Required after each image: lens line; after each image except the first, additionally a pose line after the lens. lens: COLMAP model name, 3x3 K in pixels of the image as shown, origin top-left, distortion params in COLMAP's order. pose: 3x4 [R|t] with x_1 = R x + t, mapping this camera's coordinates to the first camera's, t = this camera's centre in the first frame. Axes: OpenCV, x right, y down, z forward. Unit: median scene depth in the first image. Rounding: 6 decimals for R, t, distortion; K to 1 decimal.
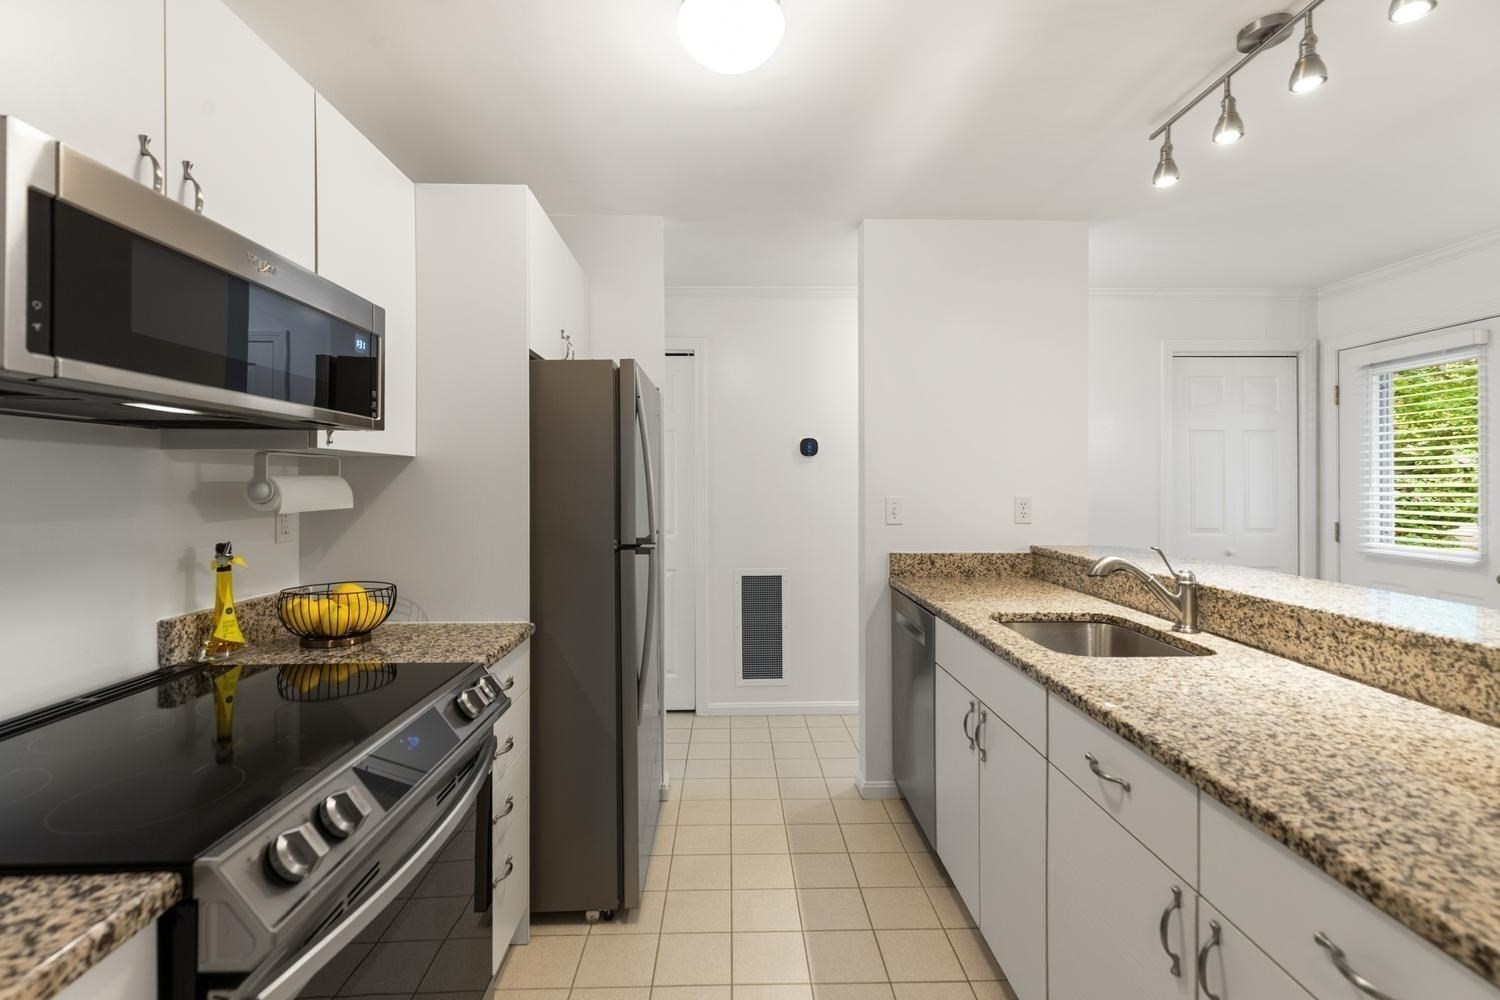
lens RADIAL K [[672.5, 0, 748.9], [0, 672.5, 488.7], [0, 0, 1]] dist [-0.002030, -0.001391]
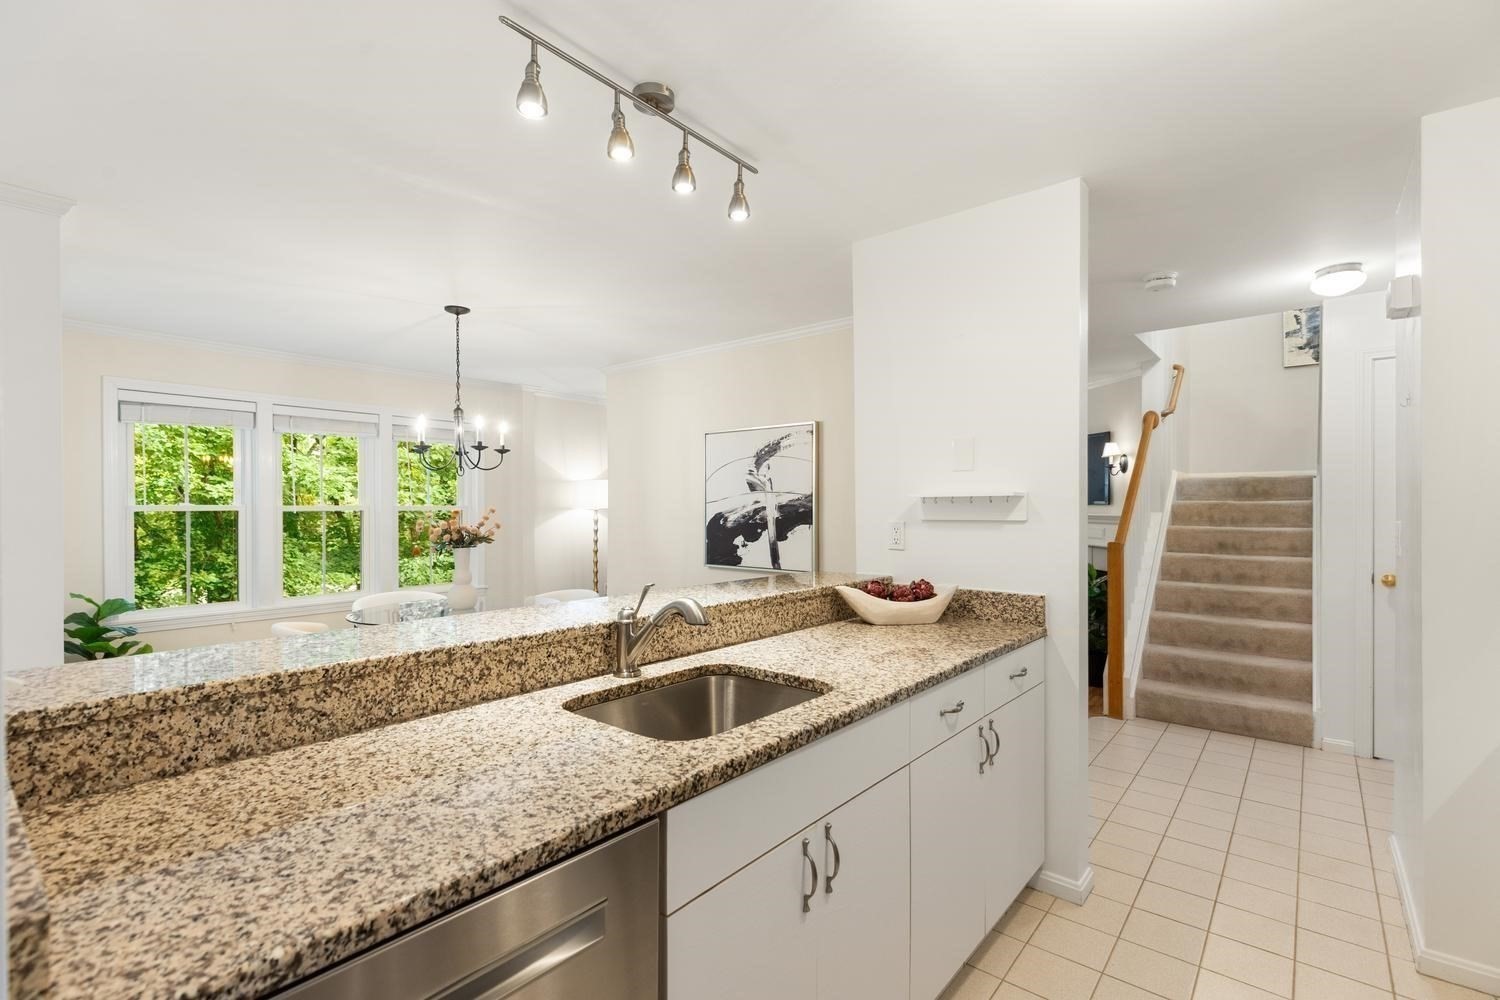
lens RADIAL K [[672.5, 0, 745.2], [0, 672.5, 503.7], [0, 0, 1]] dist [-0.002030, -0.001391]
pose [[-0.745667, 0.010672, 0.666234, -0.078118], [0.013111, 0.999913, -0.001343, -0.015190], [-0.666190, 0.007733, -0.745742, 1.985928]]
